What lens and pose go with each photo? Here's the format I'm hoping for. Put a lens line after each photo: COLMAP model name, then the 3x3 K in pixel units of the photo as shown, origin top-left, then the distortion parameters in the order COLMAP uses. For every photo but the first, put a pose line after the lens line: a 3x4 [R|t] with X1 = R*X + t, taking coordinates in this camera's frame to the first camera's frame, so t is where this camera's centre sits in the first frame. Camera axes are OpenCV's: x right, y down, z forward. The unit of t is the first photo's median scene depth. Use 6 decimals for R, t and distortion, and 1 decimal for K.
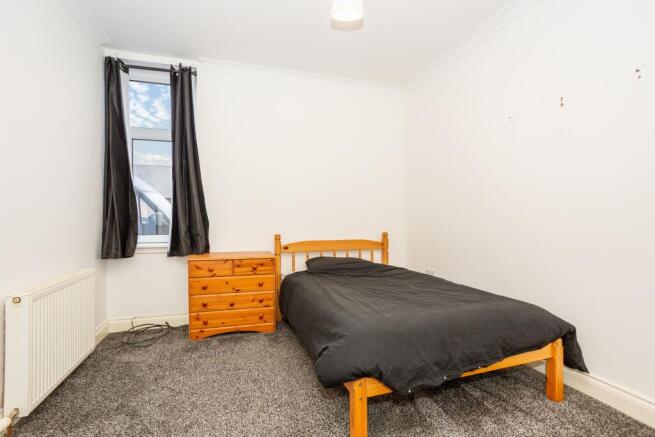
lens RADIAL K [[309.6, 0, 323.9], [0, 309.6, 219.9], [0, 0, 1]] dist [0.001223, 0.001202]
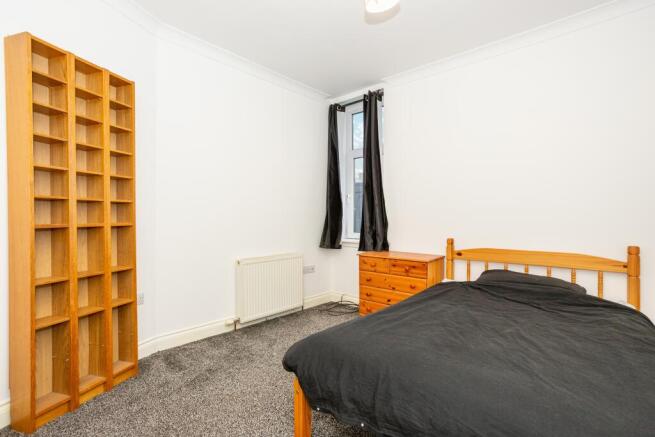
lens RADIAL K [[309.6, 0, 323.0], [0, 309.6, 217.1], [0, 0, 1]] dist [0.001223, 0.001202]
pose [[0.533542, 0.003041, -0.845768, 0.461420], [-0.002420, 0.999995, 0.002069, -0.017748], [0.845770, 0.000943, 0.533546, 0.212452]]
